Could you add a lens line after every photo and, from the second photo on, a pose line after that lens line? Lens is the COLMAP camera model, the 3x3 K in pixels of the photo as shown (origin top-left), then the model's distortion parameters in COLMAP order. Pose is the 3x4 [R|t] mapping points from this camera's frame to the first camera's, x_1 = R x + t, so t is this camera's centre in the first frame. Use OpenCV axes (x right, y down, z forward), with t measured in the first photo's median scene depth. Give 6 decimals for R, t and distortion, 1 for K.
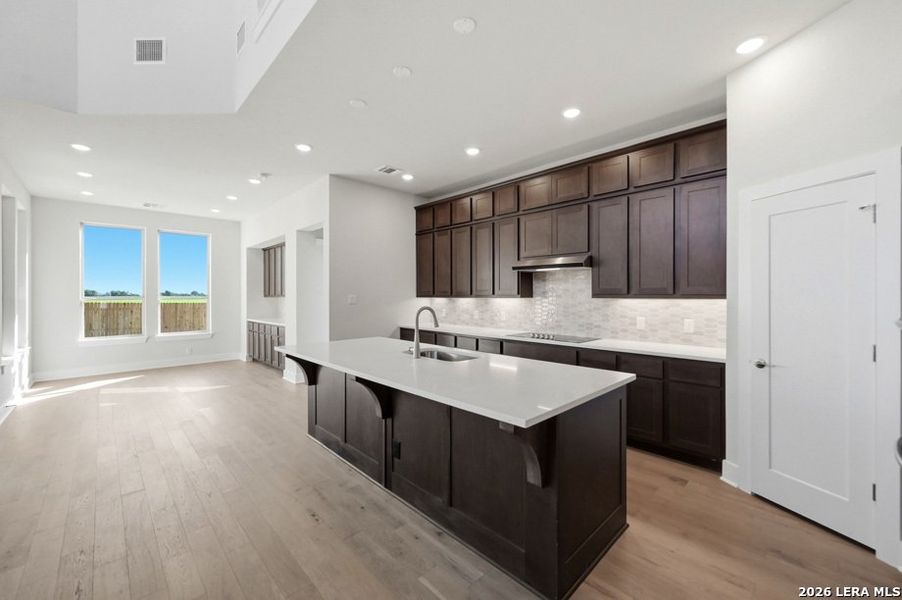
lens RADIAL K [[359.0, 0, 453.3], [0, 359.0, 297.0], [0, 0, 1]] dist [-0.000095, -0.000128]
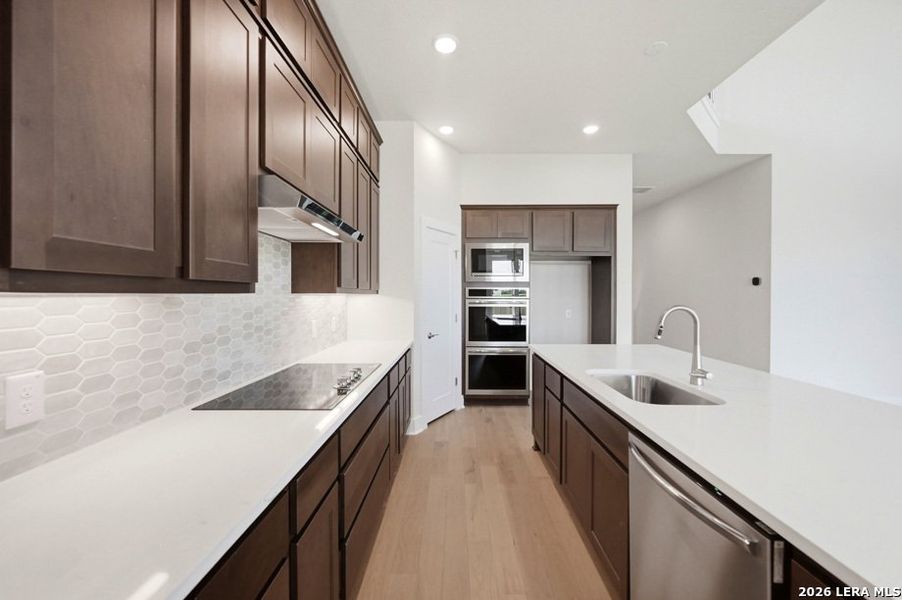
lens RADIAL K [[359.0, 0, 453.3], [0, 359.0, 297.0], [0, 0, 1]] dist [-0.000095, -0.000128]
pose [[-0.705276, -0.004834, 0.708916, -0.183464], [0.003175, 0.999945, 0.009977, 0.003344], [-0.708926, 0.009287, -0.705222, 1.304104]]
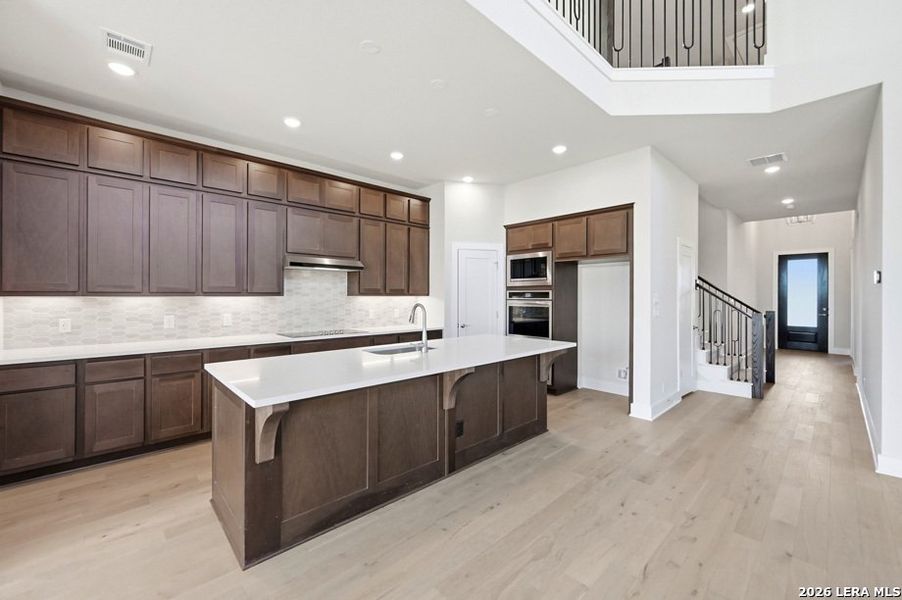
lens RADIAL K [[359.0, 0, 453.3], [0, 359.0, 297.0], [0, 0, 1]] dist [-0.000095, -0.000128]
pose [[0.021418, -0.003800, 0.999763, -0.848584], [0.004247, 0.999984, 0.003710, 0.003715], [-0.999762, 0.004167, 0.021434, 0.654911]]
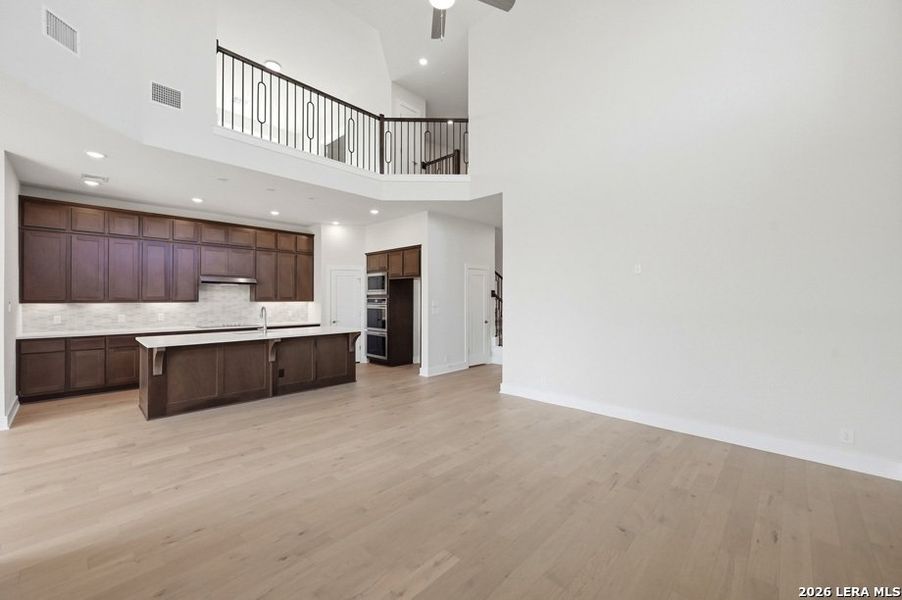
lens RADIAL K [[353.8, 0, 451.0], [0, 353.8, 300.0], [0, 0, 1]] dist [0.001413, 0.000203]
pose [[-0.029295, -0.002460, 0.999568, -1.503903], [0.005441, 0.999982, 0.002620, -0.005537], [-0.999556, 0.005516, -0.029281, 0.033844]]
